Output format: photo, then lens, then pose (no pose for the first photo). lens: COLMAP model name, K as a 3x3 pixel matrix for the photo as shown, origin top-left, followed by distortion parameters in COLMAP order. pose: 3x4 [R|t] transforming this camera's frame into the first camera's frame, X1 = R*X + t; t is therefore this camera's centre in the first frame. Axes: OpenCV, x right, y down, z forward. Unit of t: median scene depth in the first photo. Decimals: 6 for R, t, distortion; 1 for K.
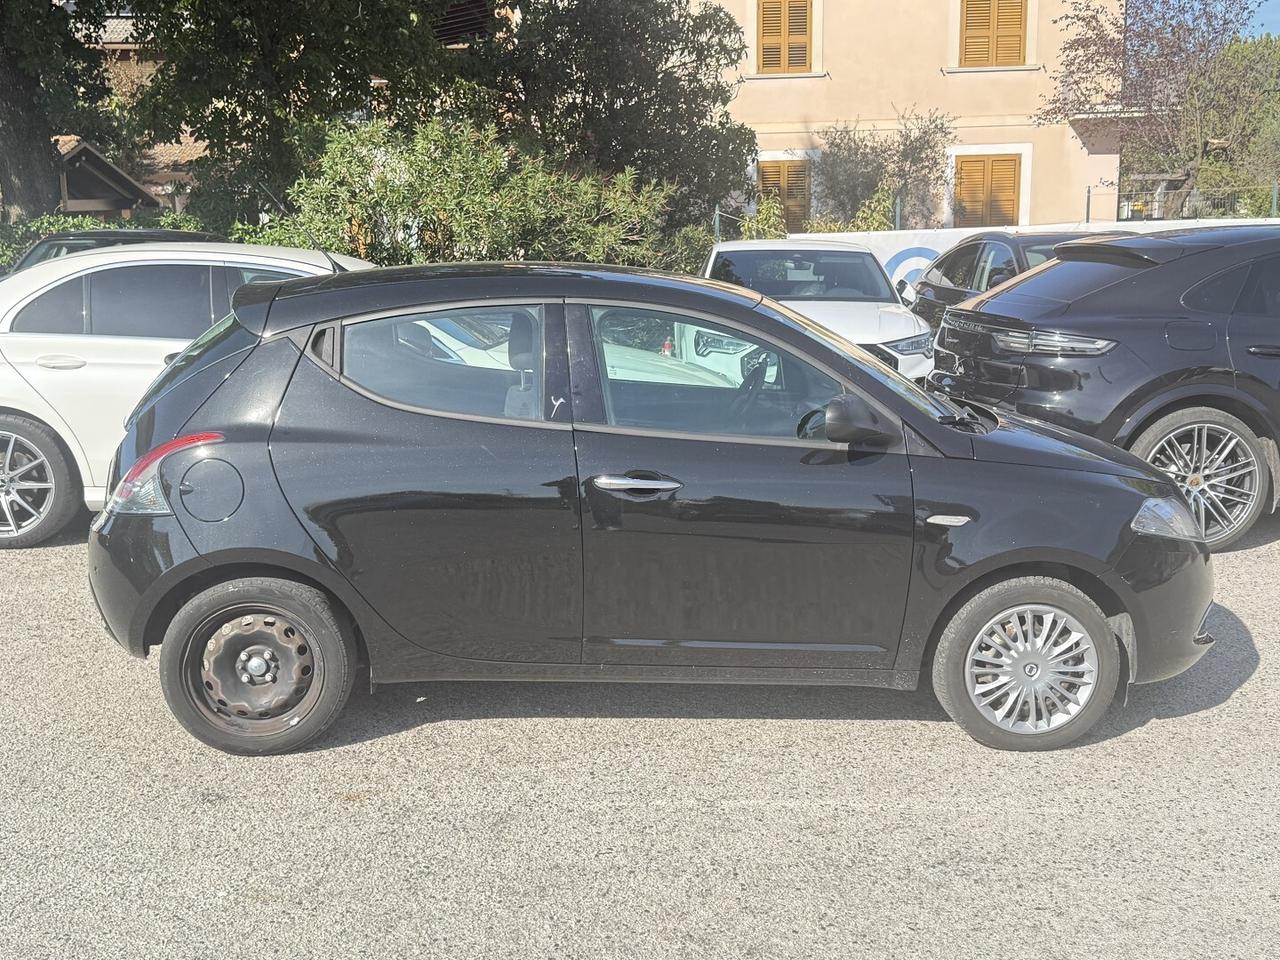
lens RADIAL K [[1437.4, 0, 656.8], [0, 1437.4, 476.0], [0, 0, 1]] dist [0.183133, -0.425038]
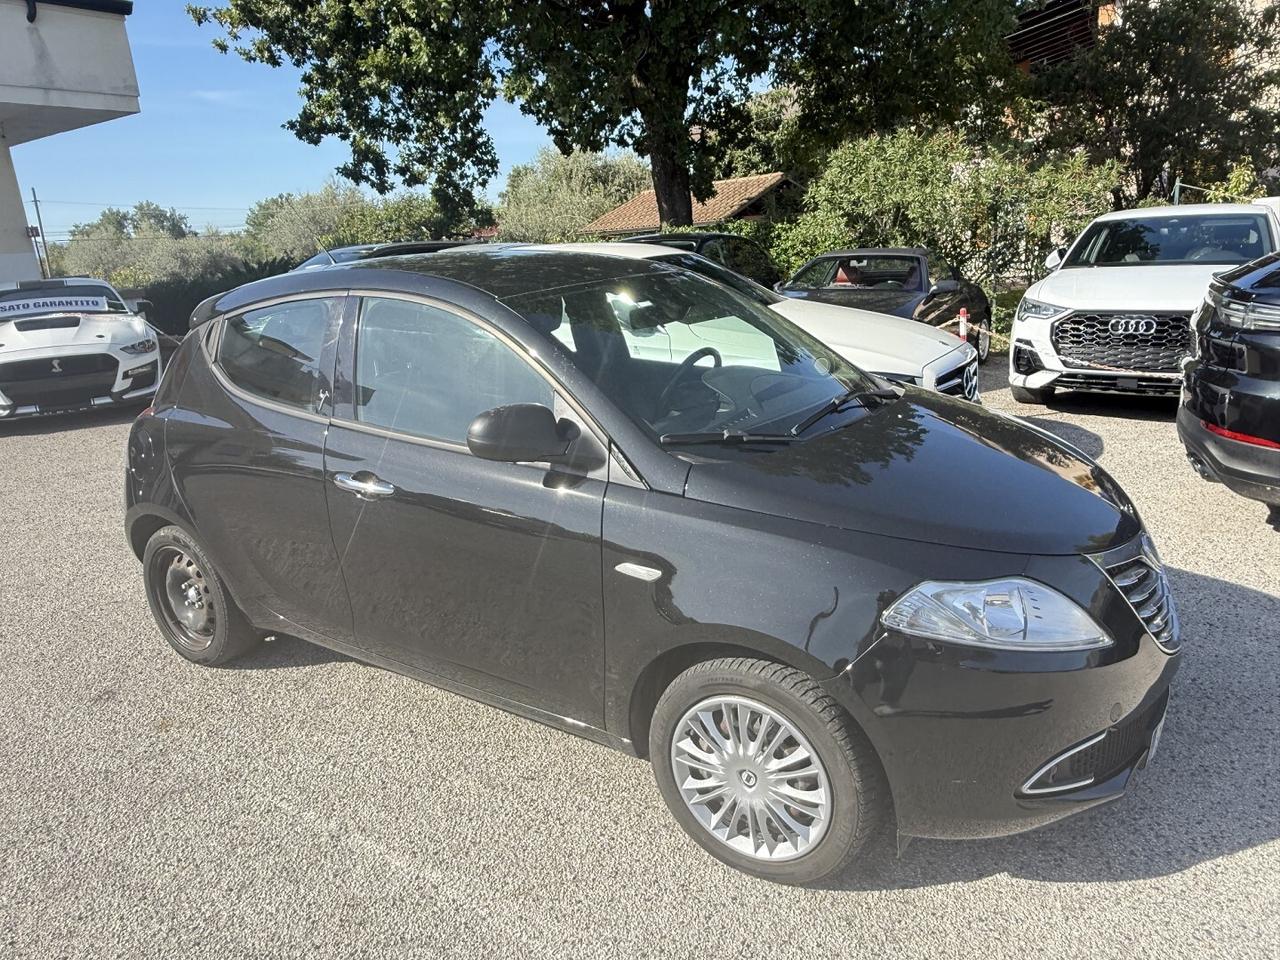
lens RADIAL K [[904.2, 0, 638.5], [0, 904.2, 466.1], [0, 0, 1]] dist [0.002821, 0.000292]
pose [[0.801261, 0.097146, -0.590376, 0.216554], [-0.042661, 0.993495, 0.105580, -0.034643], [0.596793, -0.059412, 0.800193, 0.273646]]
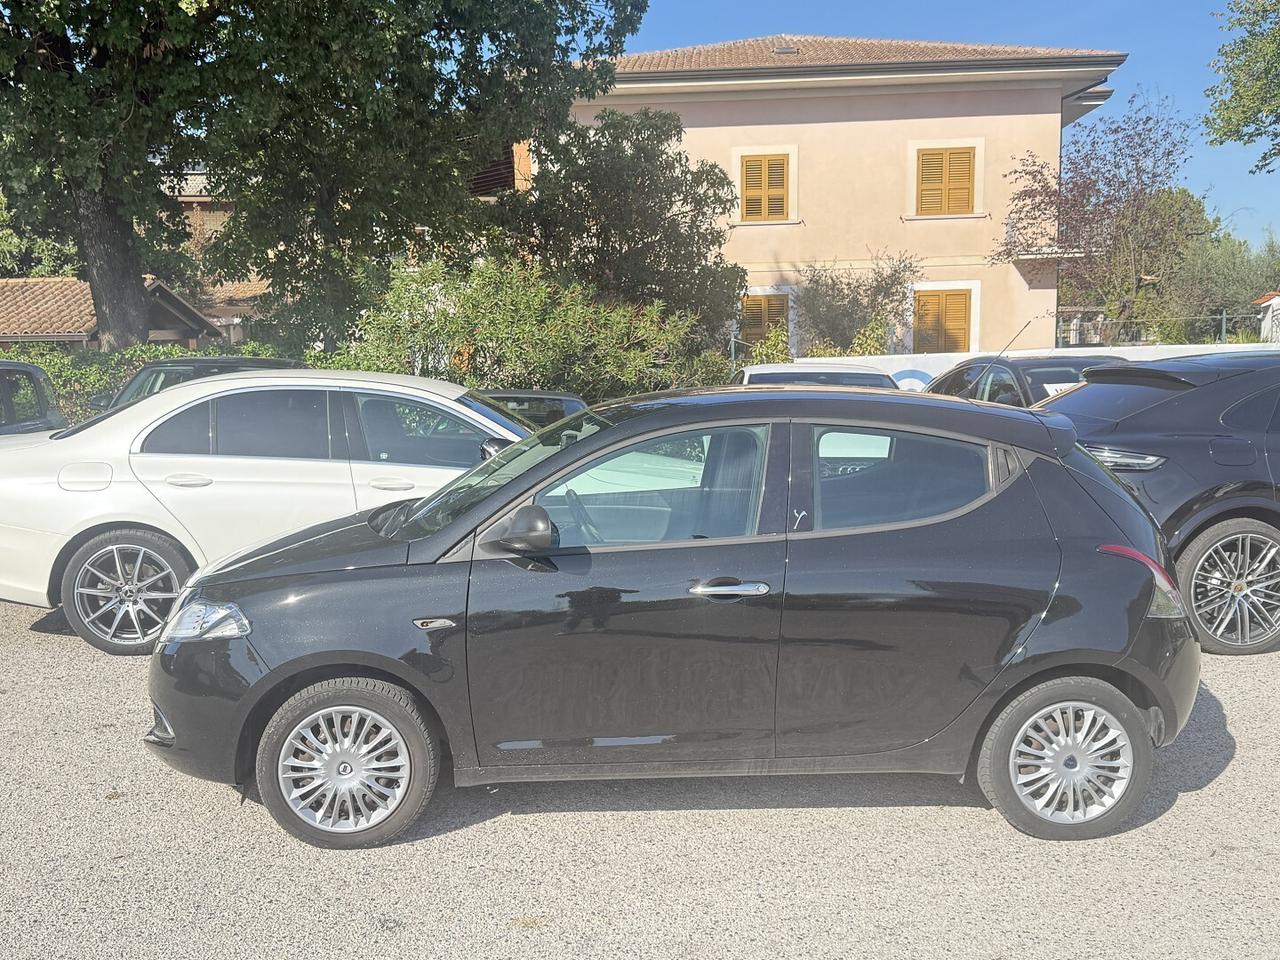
lens RADIAL K [[1245.6, 0, 640.3], [0, 1245.6, 494.5], [0, 0, 1]] dist [0.158873, -0.350713]
pose [[0.999966, -0.002993, 0.007734, -0.058139], [0.003427, 0.998384, -0.056724, -0.009578], [-0.007551, 0.056748, 0.998360, 0.050551]]
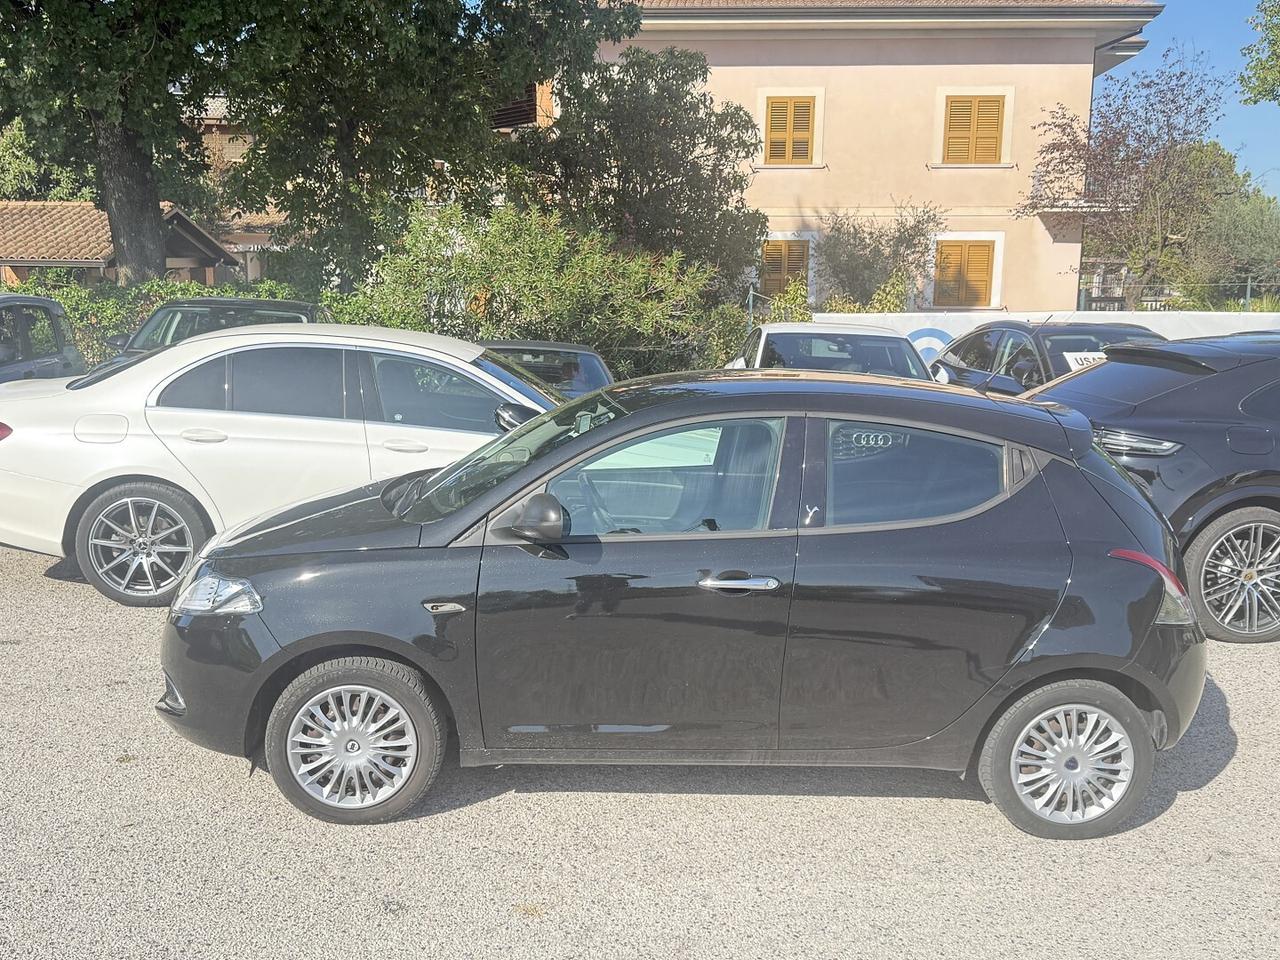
lens RADIAL K [[1247.1, 0, 639.4], [0, 1247.1, 482.3], [0, 0, 1]] dist [0.148845, -0.320722]
pose [[0.999550, 0.029923, -0.001853, -0.058729], [-0.029947, 0.999440, -0.014905, -0.027642], [0.001406, 0.014954, 0.999887, 0.049248]]
